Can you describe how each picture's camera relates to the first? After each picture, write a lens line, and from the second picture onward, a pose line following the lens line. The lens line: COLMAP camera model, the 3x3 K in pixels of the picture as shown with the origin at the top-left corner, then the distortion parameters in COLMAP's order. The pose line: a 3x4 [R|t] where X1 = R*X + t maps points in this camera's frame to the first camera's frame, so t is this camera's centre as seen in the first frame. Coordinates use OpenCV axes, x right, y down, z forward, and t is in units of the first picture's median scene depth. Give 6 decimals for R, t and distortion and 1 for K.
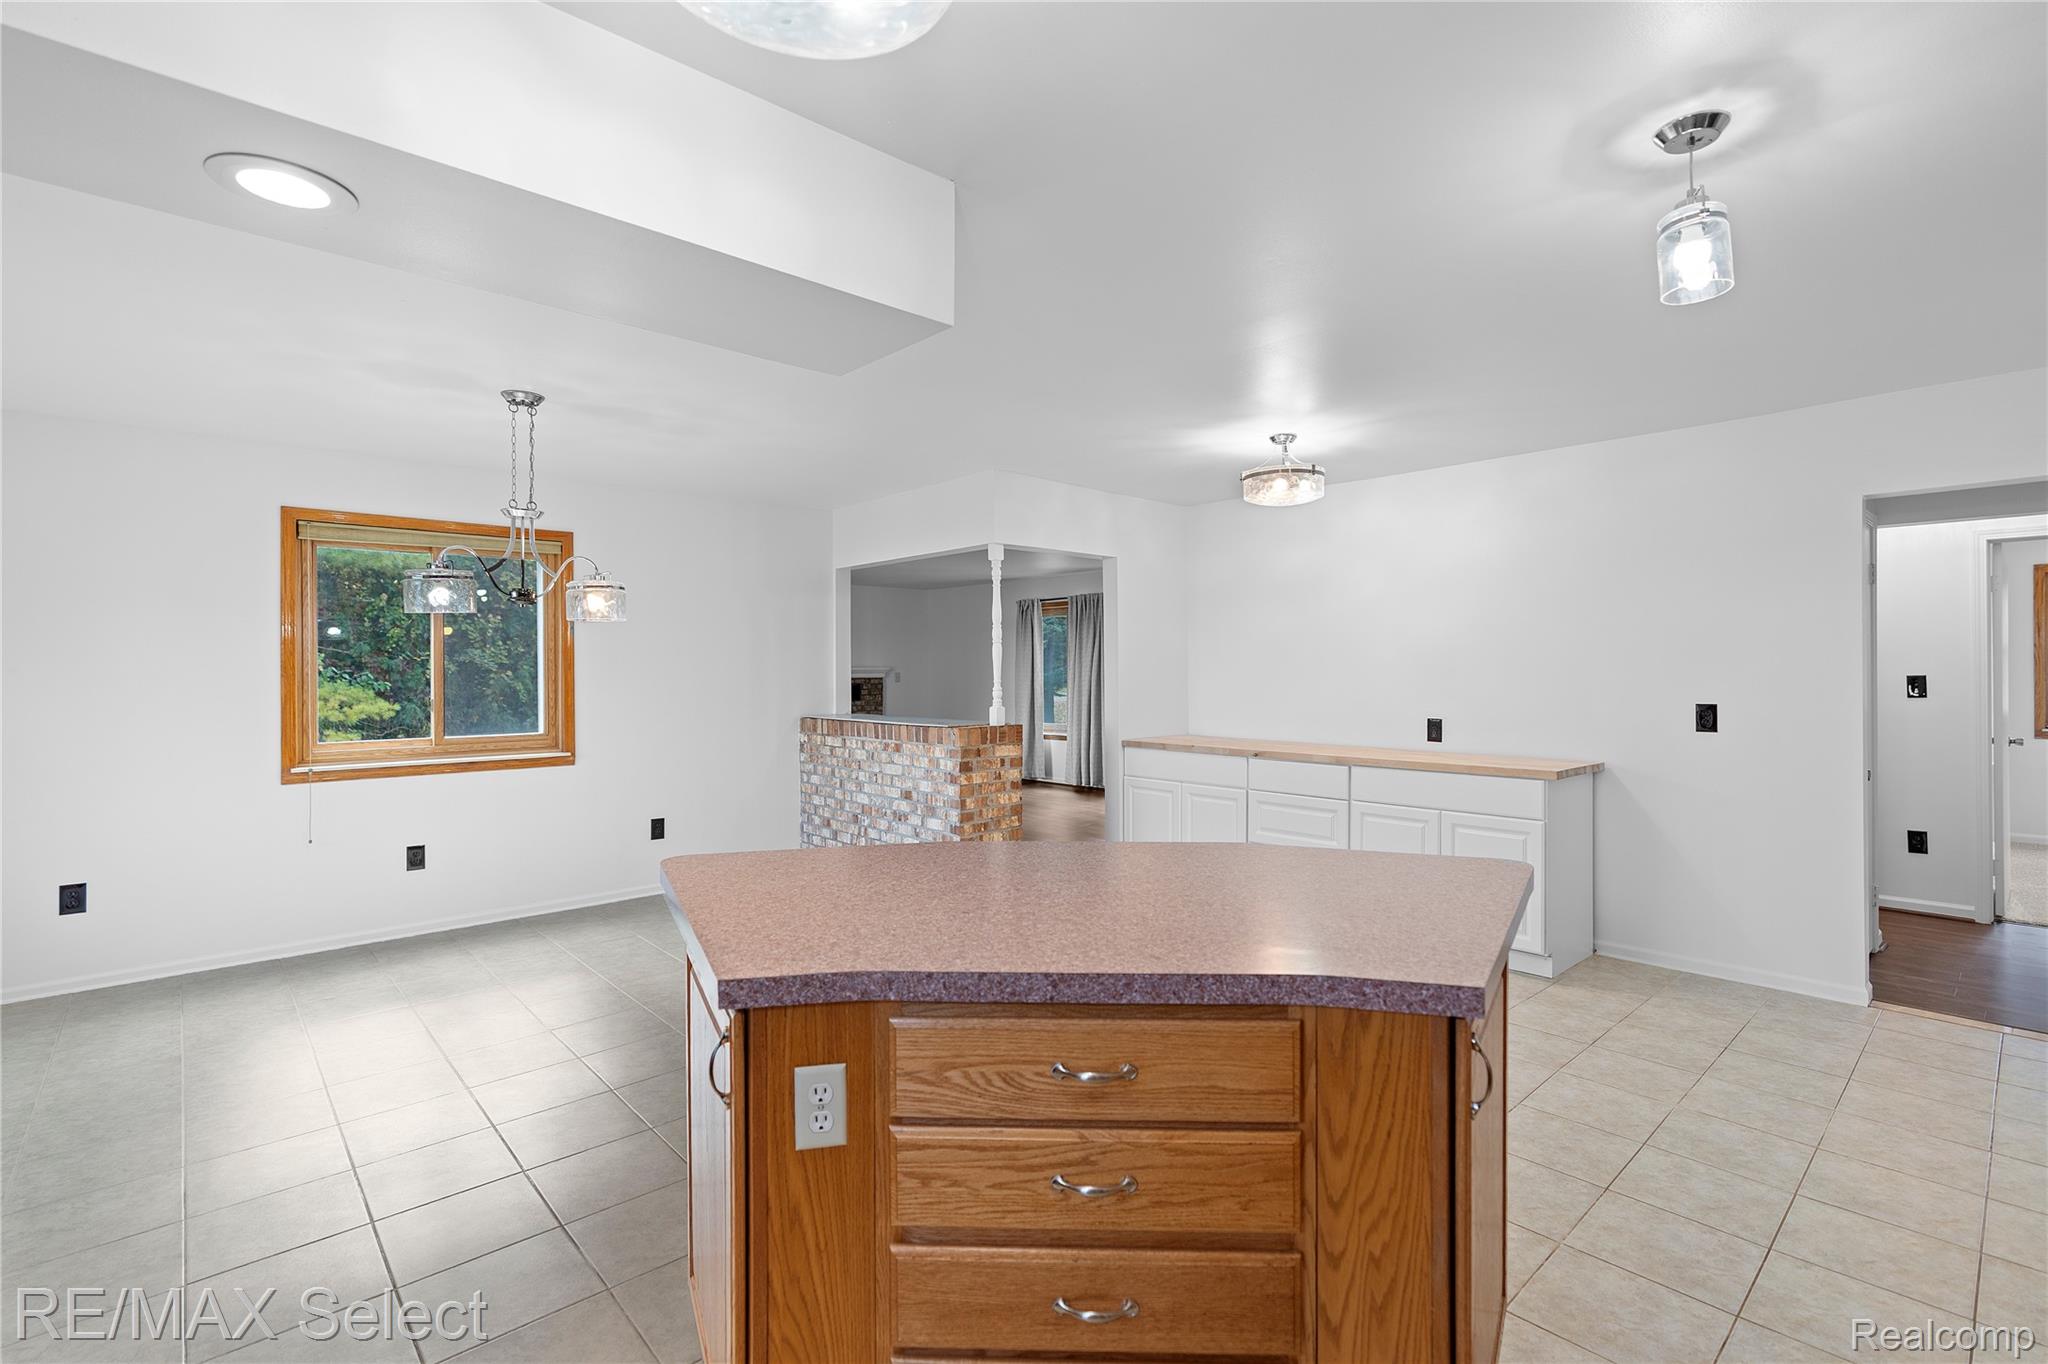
lens RADIAL K [[933.3, 0, 1043.2], [0, 933.3, 668.5], [0, 0, 1]] dist [-0.009853, 0.000645]
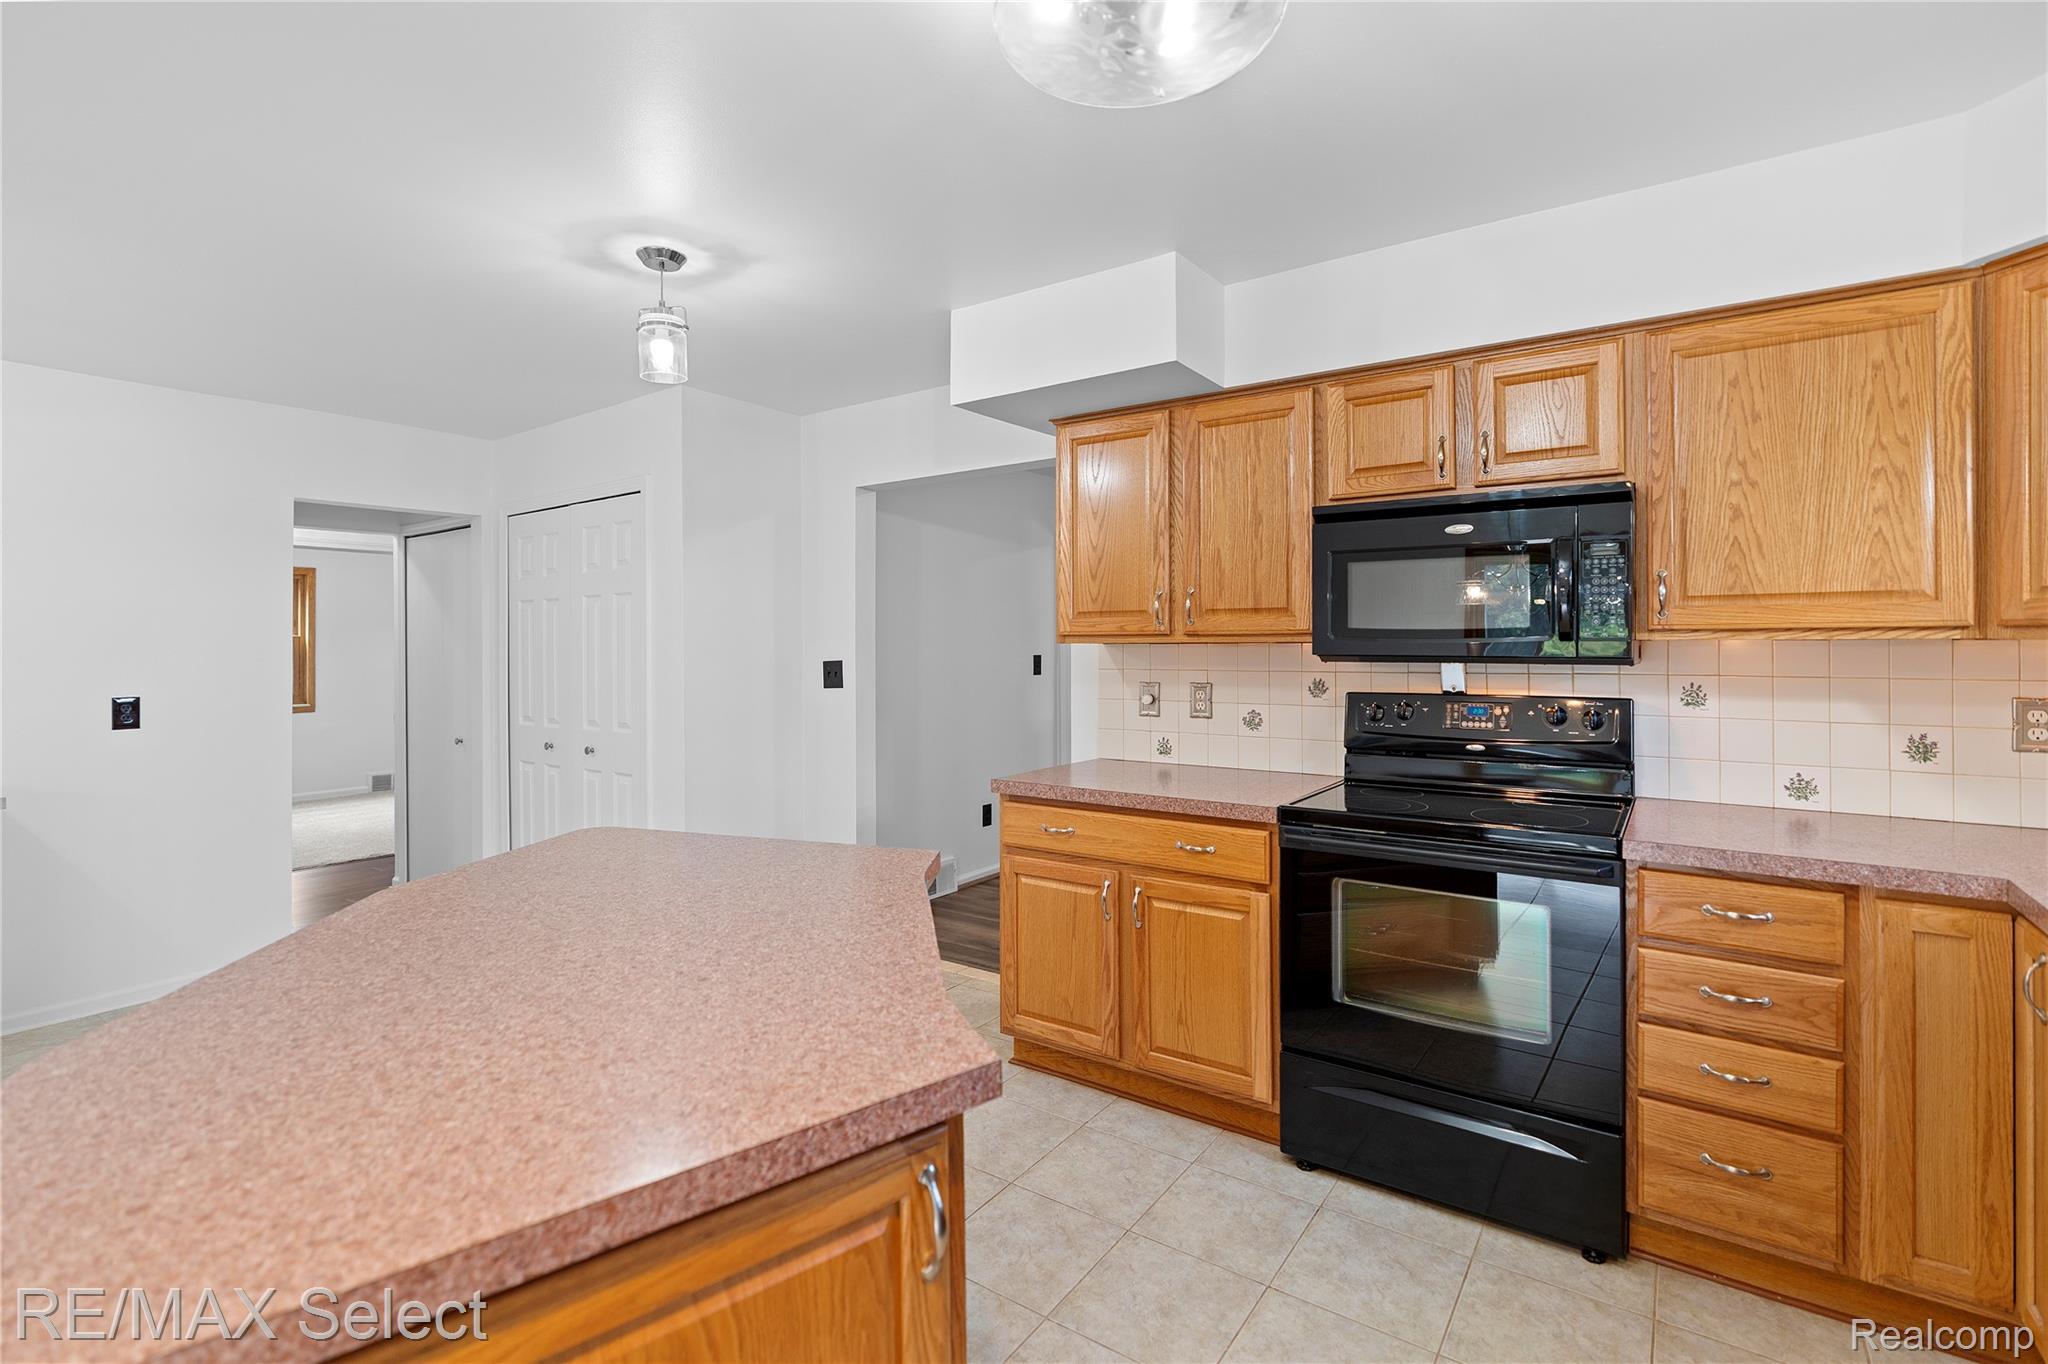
lens RADIAL K [[937.8, 0, 1036.9], [0, 937.8, 636.2], [0, 0, 1]] dist [-0.013175, 0.004862]
pose [[-0.214018, 0.016100, 0.976697, -0.263906], [0.006691, 0.999865, -0.015016, -0.000847], [-0.976807, 0.003321, -0.214097, 0.267962]]
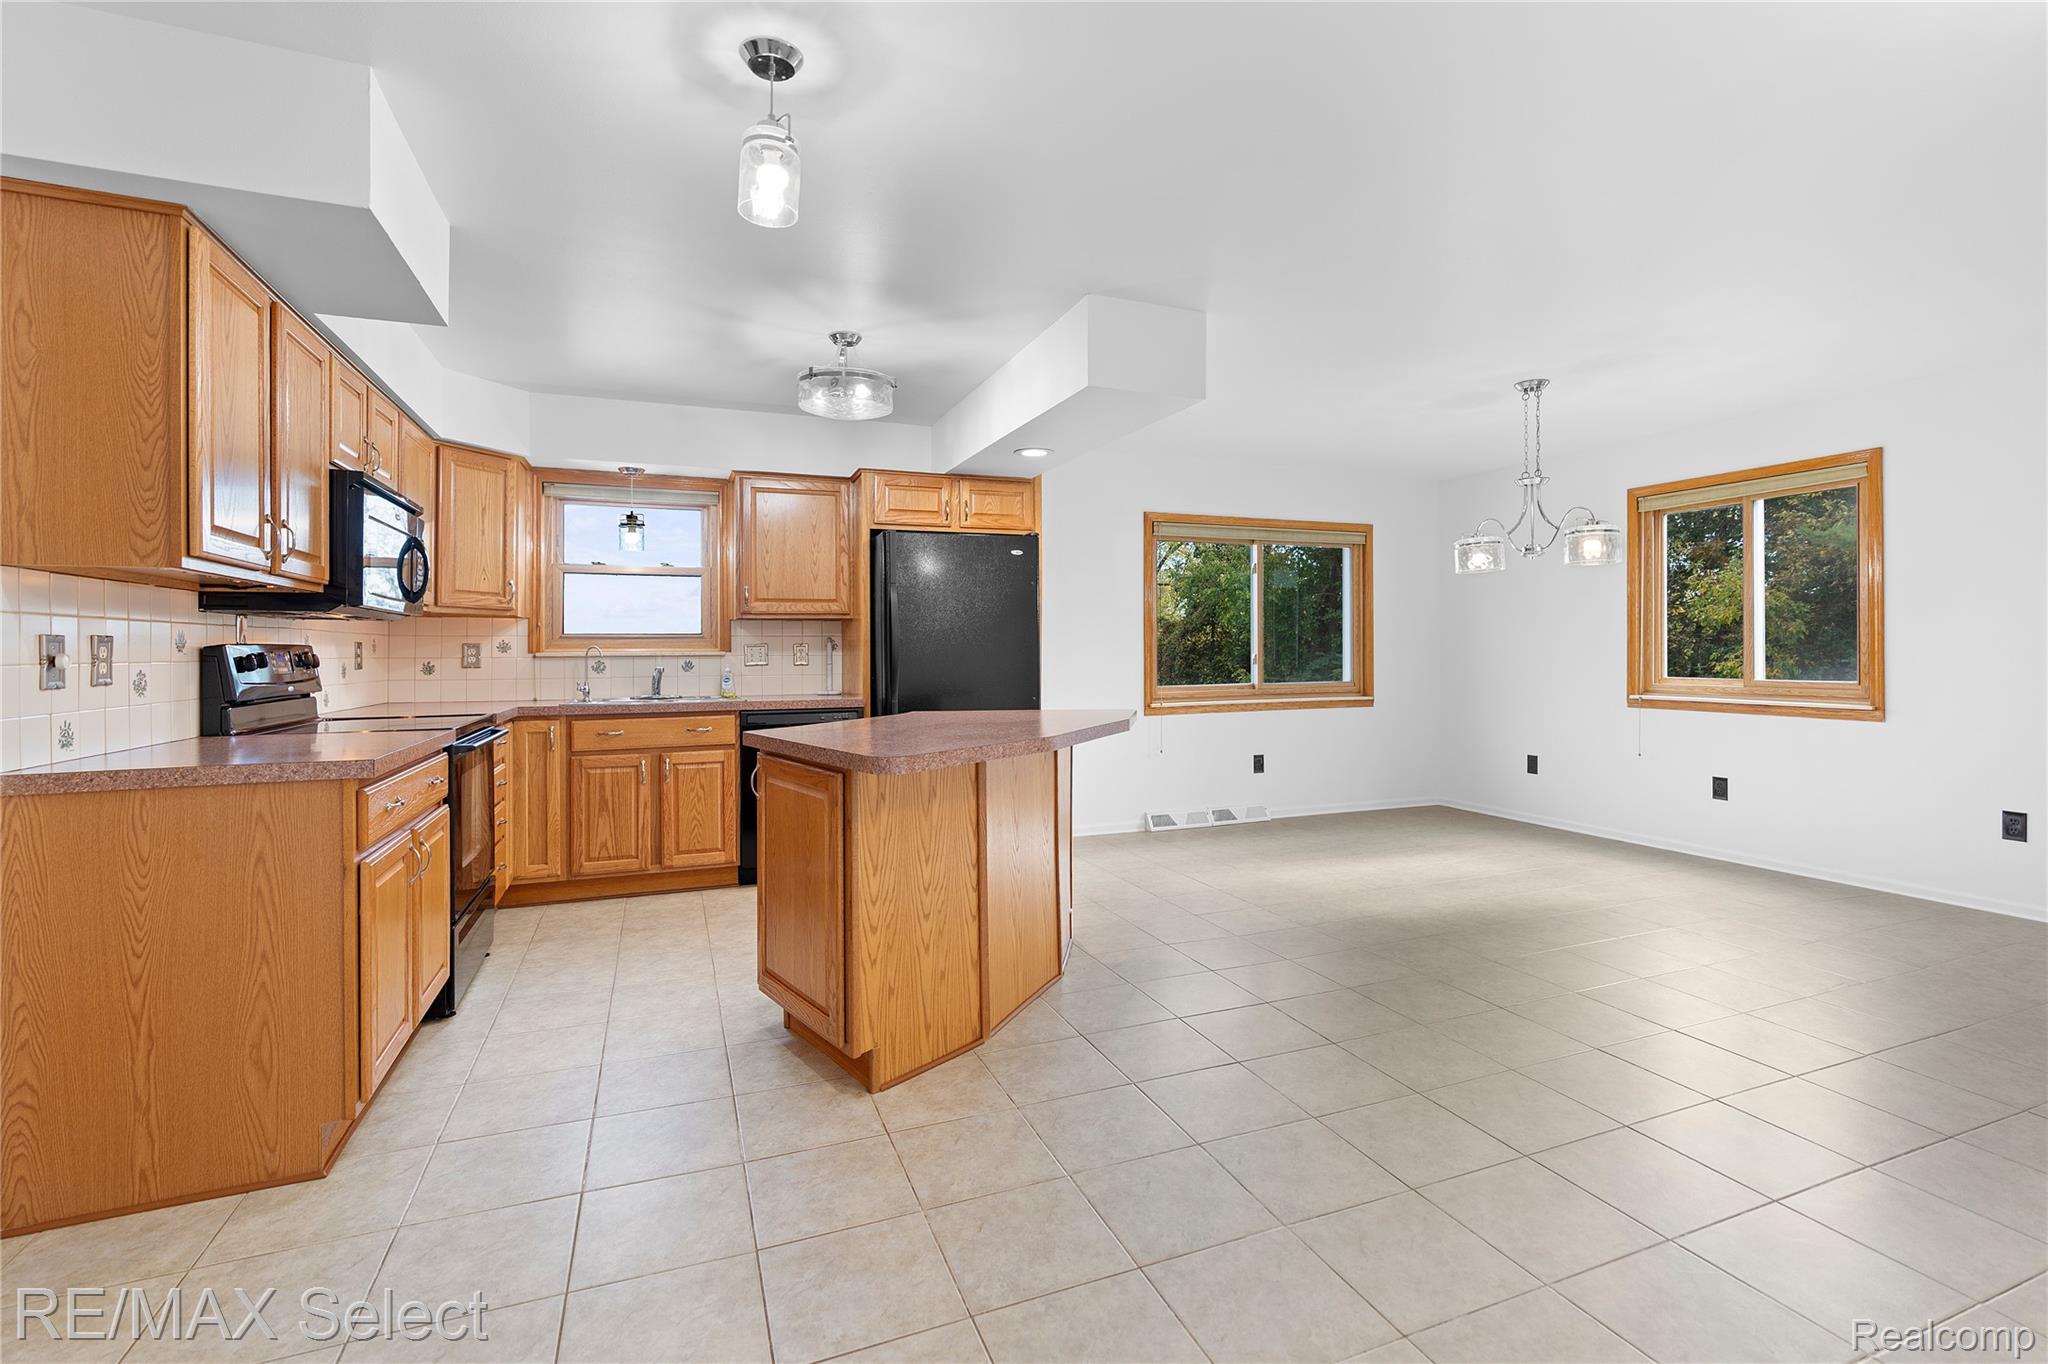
lens RADIAL K [[942.2, 0, 1045.7], [0, 942.2, 643.9], [0, 0, 1]] dist [-0.012739, 0.005655]
pose [[-0.352808, 0.001485, -0.935695, 0.558577], [0.006607, 0.999978, -0.000904, 0.028179], [0.935672, -0.006501, -0.352810, 0.585648]]
